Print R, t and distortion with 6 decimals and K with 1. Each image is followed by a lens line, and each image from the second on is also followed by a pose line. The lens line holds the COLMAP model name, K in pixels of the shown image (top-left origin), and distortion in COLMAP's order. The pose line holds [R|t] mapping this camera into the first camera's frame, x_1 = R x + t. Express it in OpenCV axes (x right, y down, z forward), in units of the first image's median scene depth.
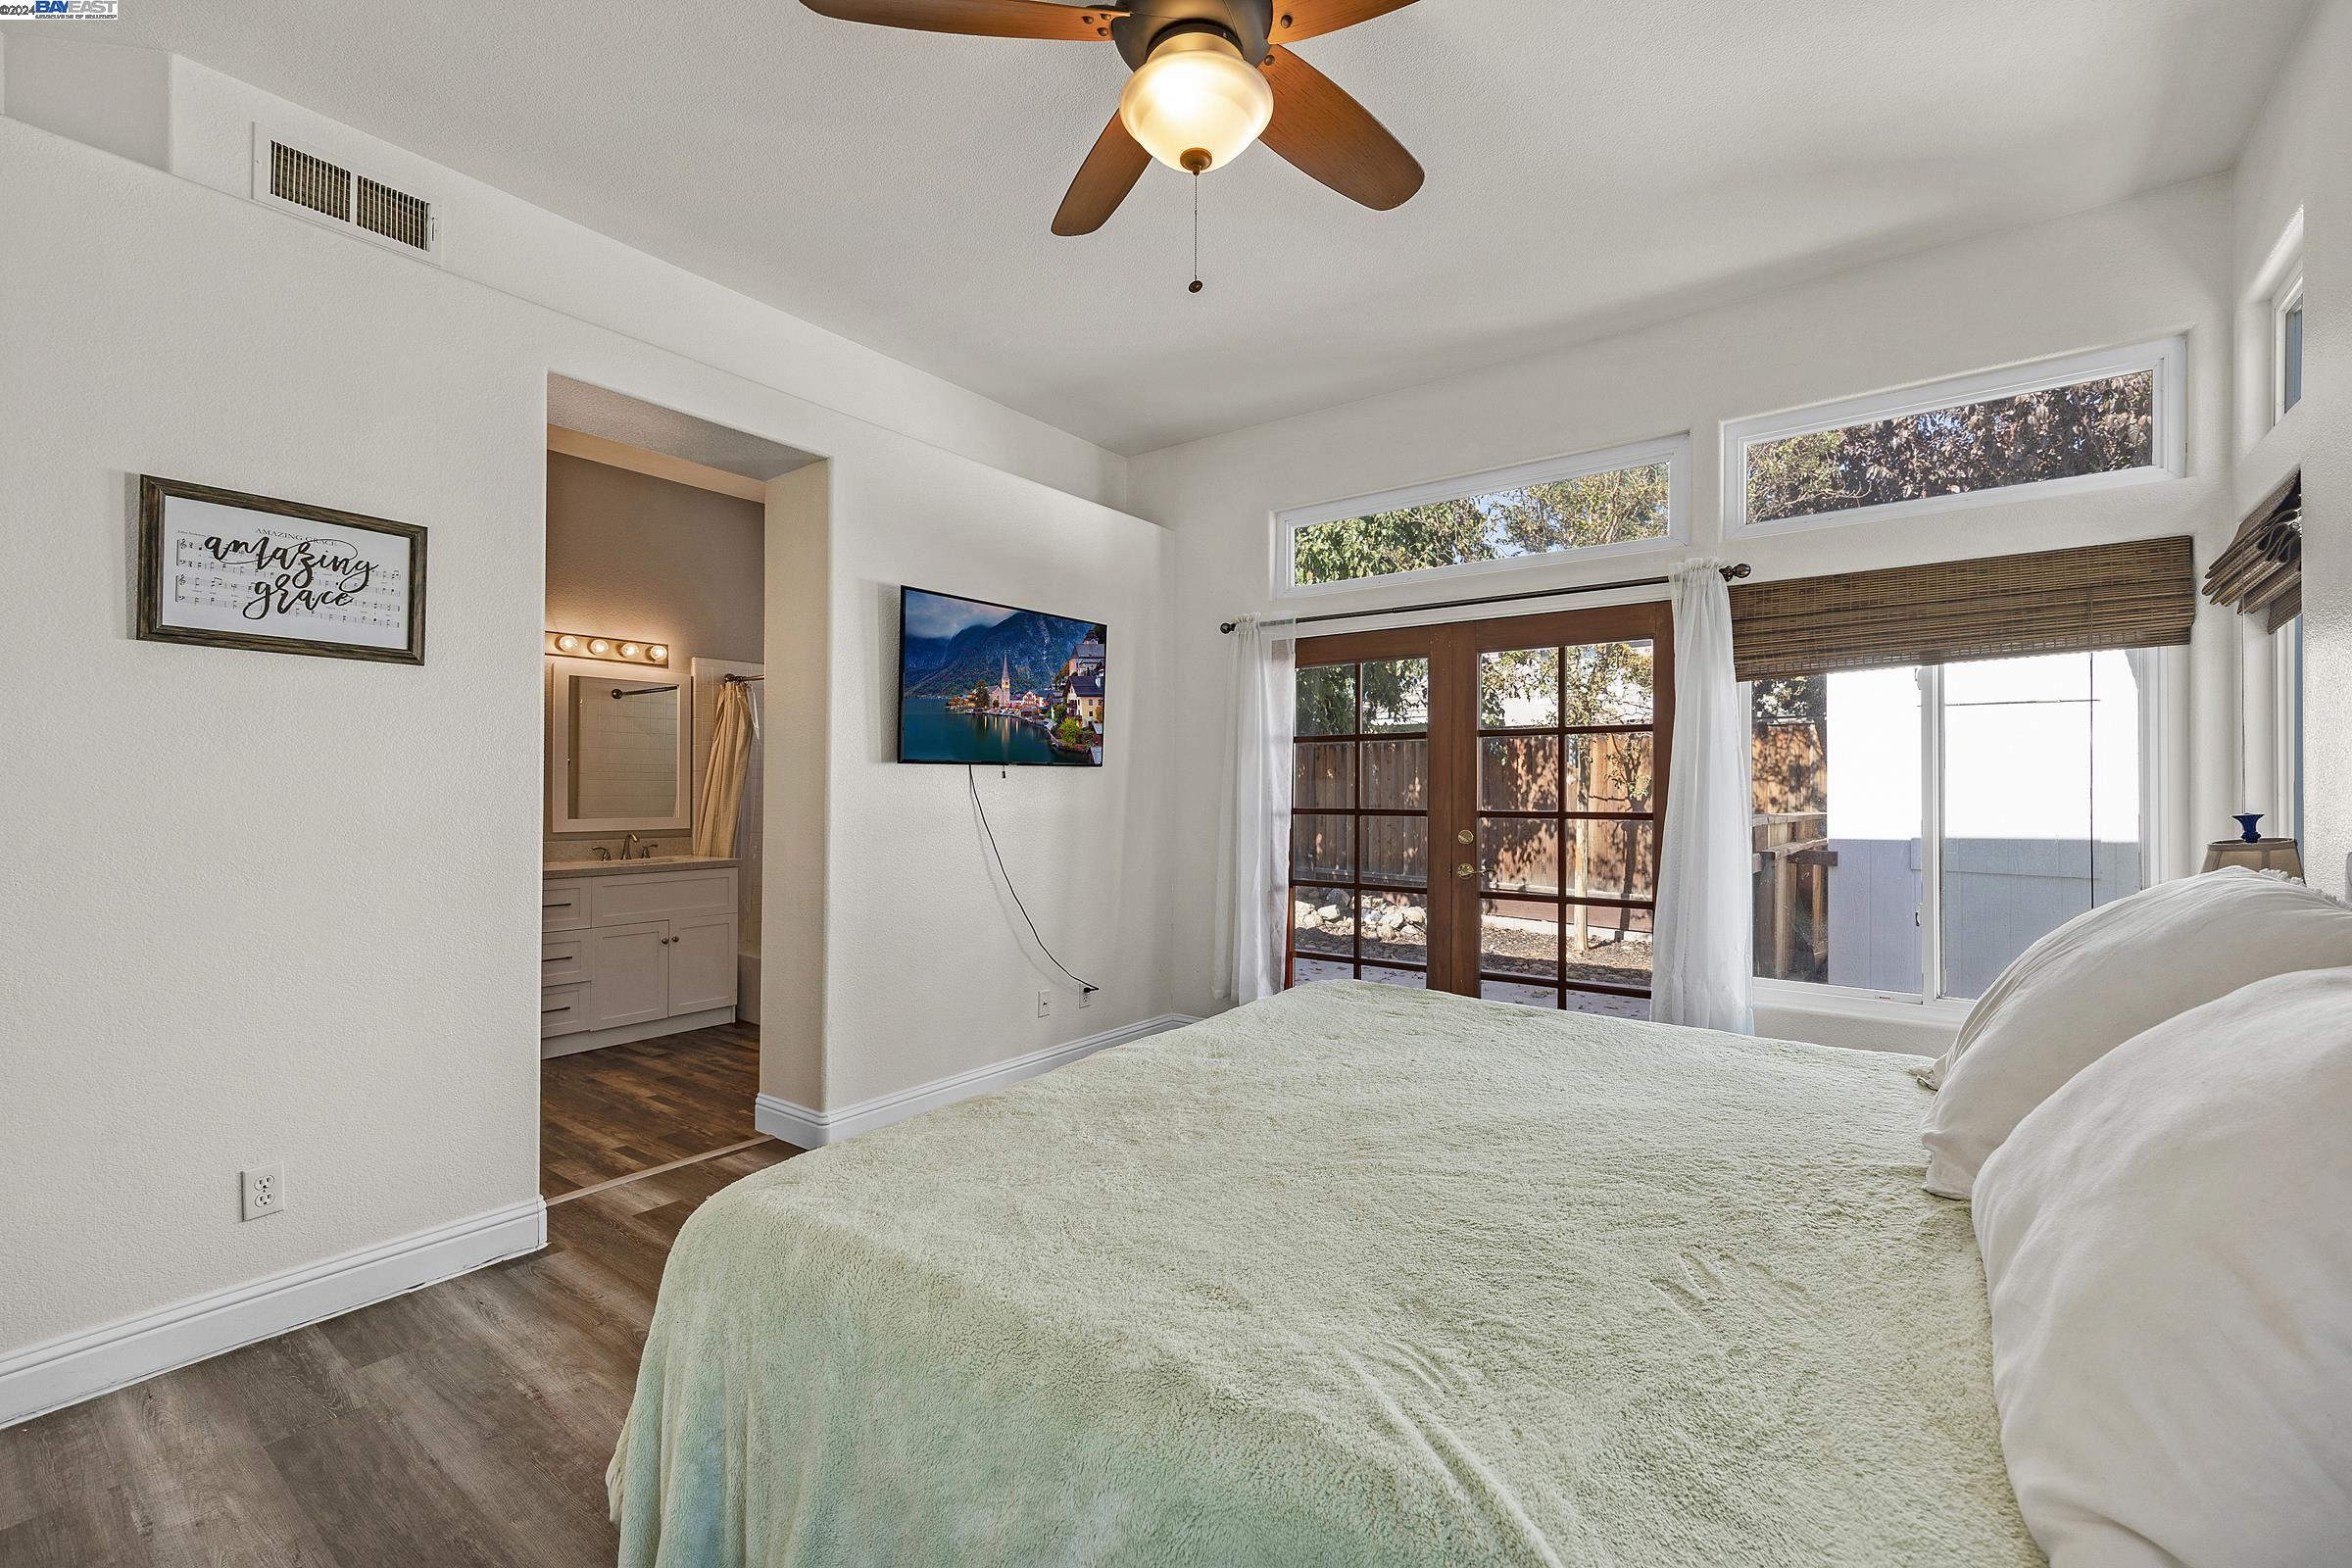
lens RADIAL K [[977.1, 0, 1186.2], [0, 977.1, 792.1], [0, 0, 1]] dist [-0.001394, -0.000199]
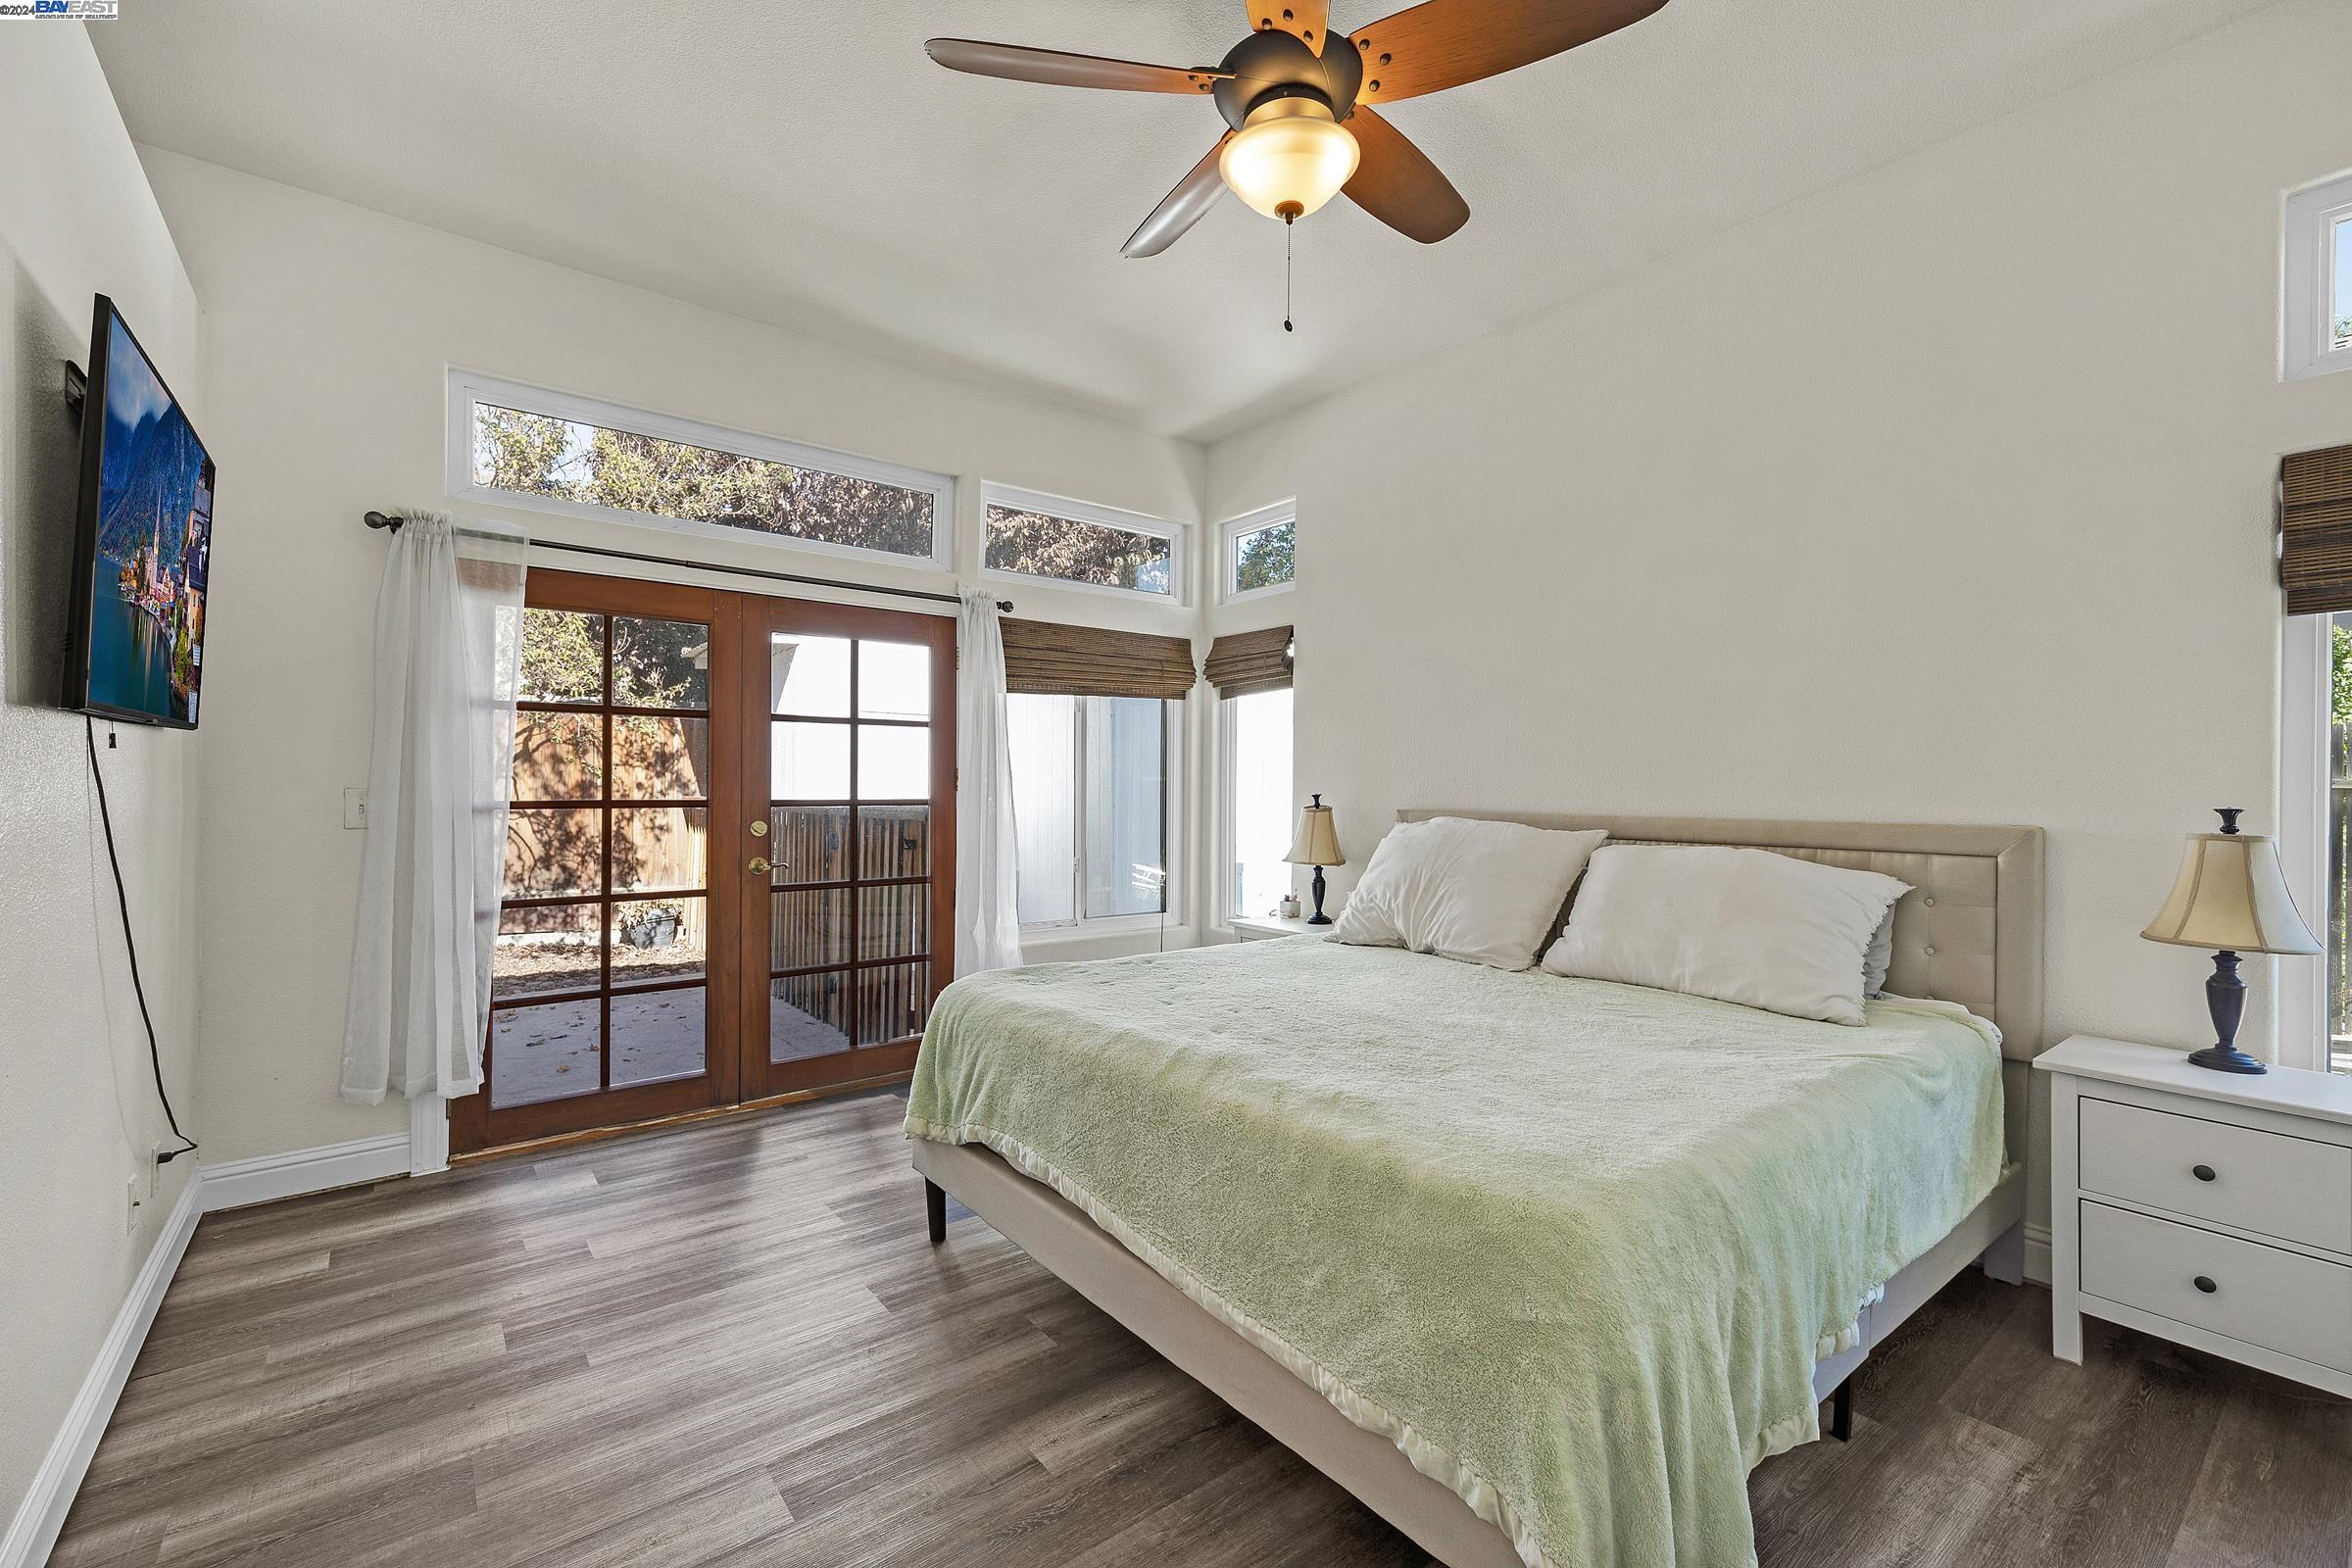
lens RADIAL K [[977.1, 0, 1175.9], [0, 977.1, 781.7], [0, 0, 1]] dist [-0.001394, -0.000199]
pose [[0.266977, 0.000516, 0.963703, -0.451935], [-0.008492, 0.999962, 0.001817, -0.003557], [-0.963665, -0.008668, 0.266971, 0.347539]]
